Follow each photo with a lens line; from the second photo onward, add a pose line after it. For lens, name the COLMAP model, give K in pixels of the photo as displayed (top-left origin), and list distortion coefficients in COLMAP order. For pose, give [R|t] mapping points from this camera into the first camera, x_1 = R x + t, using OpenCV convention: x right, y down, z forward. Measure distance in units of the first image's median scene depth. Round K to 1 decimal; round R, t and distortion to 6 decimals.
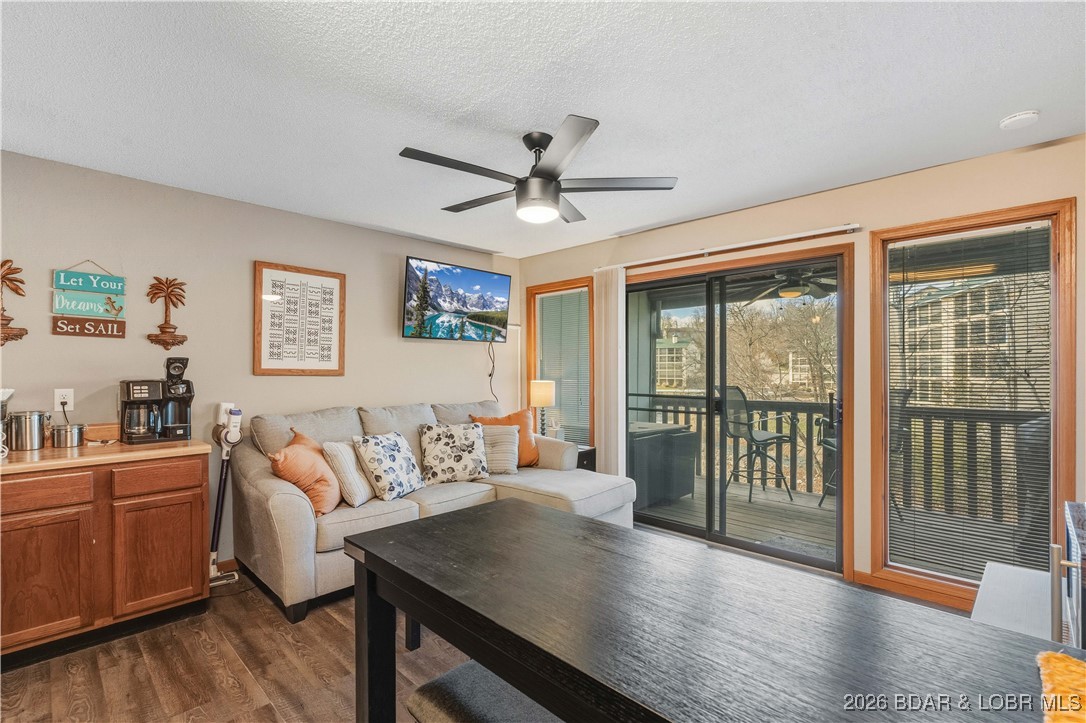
lens RADIAL K [[480.8, 0, 536.1], [0, 480.8, 369.8], [0, 0, 1]] dist [-0.005543, -0.000022]
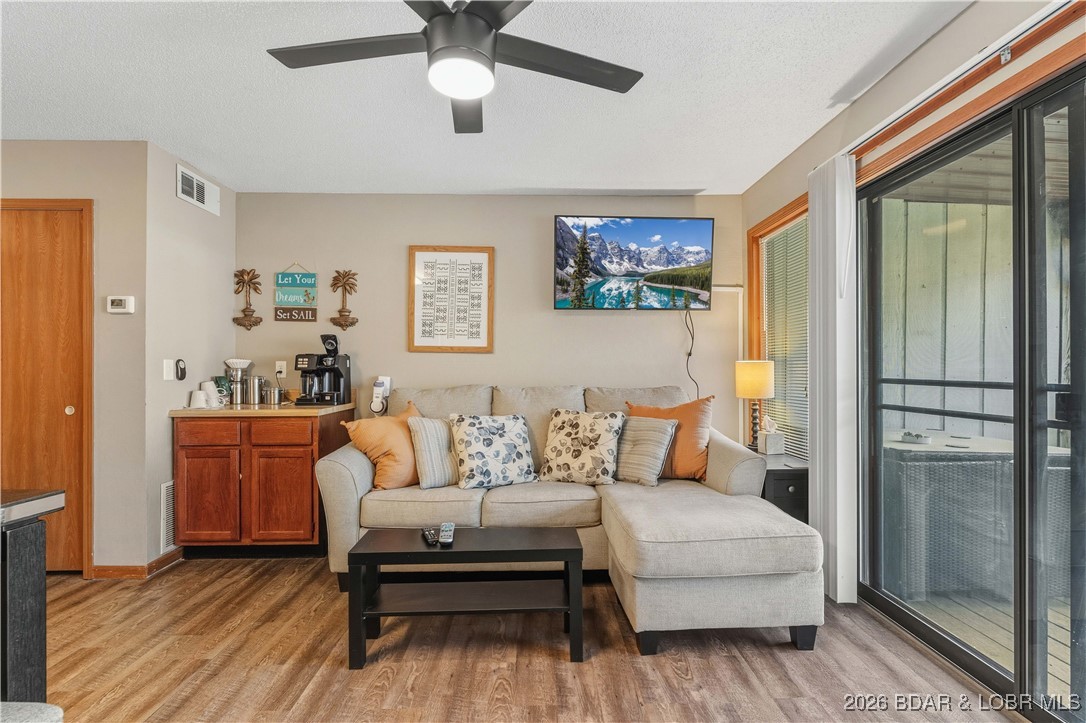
lens RADIAL K [[480.8, 0, 545.0], [0, 480.8, 363.6], [0, 0, 1]] dist [-0.005543, -0.000022]
pose [[0.717503, -0.008402, -0.696505, 0.339648], [0.002967, 0.999955, -0.009006, 0.042803], [0.696549, 0.004395, 0.717496, 0.390754]]
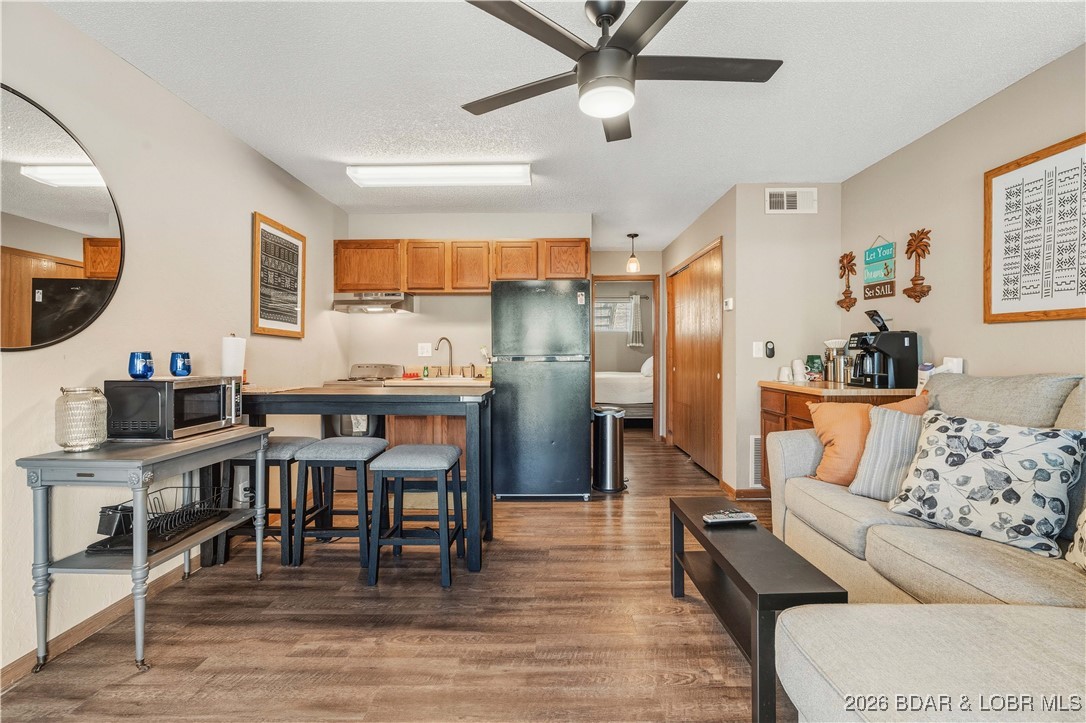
lens RADIAL K [[480.8, 0, 557.6], [0, 480.8, 353.7], [0, 0, 1]] dist [-0.005543, -0.000022]
pose [[-0.706917, 0.005094, -0.707278, 0.380270], [0.006155, 0.999981, 0.001050, 0.048417], [0.707269, -0.003611, -0.706935, 0.939126]]
